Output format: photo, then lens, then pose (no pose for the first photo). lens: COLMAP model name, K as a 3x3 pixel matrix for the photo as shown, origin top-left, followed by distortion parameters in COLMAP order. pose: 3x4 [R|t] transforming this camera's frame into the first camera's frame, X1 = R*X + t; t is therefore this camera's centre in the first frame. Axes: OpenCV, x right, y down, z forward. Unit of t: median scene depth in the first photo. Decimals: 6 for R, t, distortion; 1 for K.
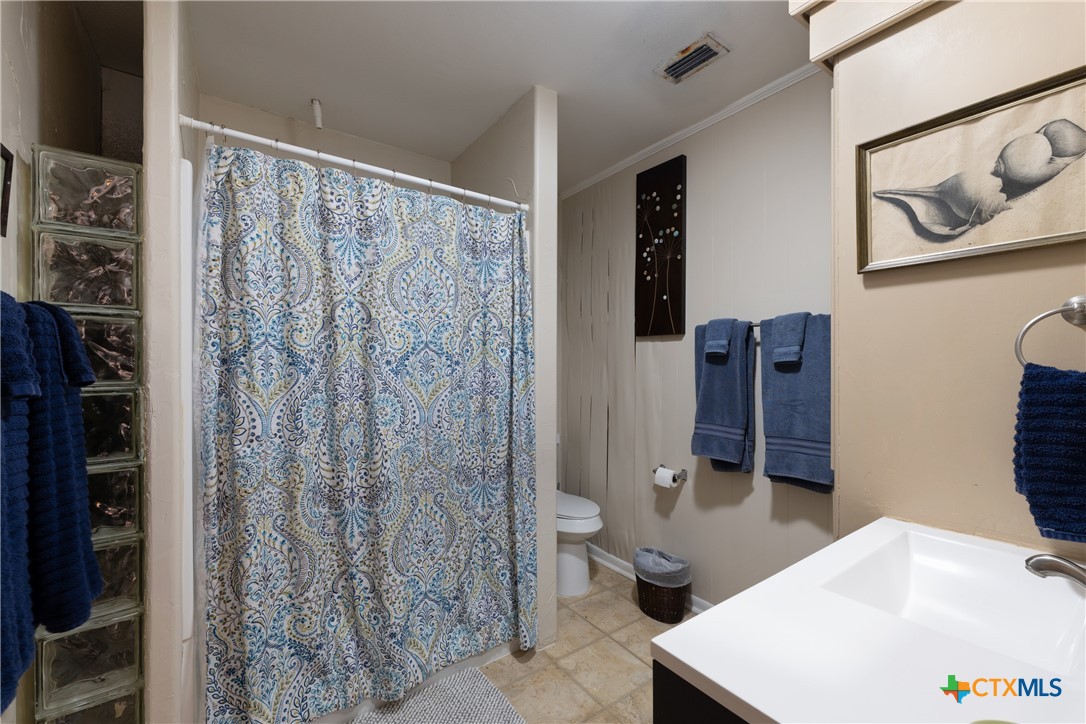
lens RADIAL K [[442.8, 0, 541.3], [0, 442.8, 366.6], [0, 0, 1]] dist [0.002584, -0.000009]
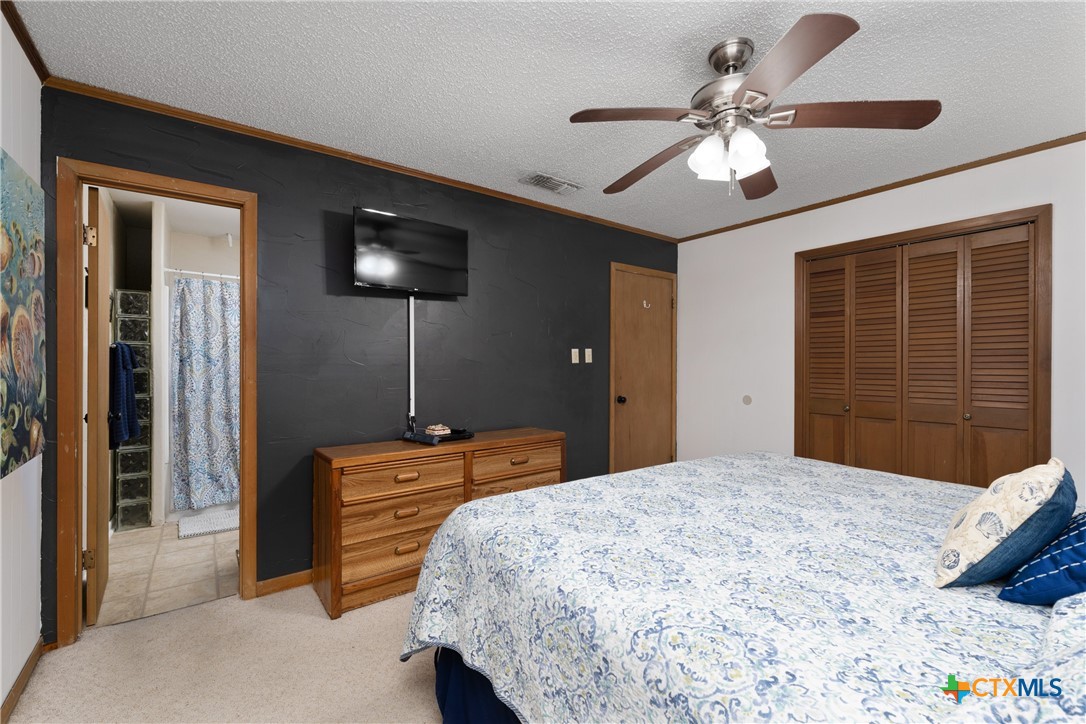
lens RADIAL K [[465.4, 0, 545.4], [0, 465.4, 361.0], [0, 0, 1]] dist [-0.002522, -0.000208]
pose [[0.999556, 0.001295, 0.029768, 1.333032], [-0.001232, 0.999997, -0.002131, -0.008319], [-0.029770, 0.002093, 0.999555, -1.778220]]
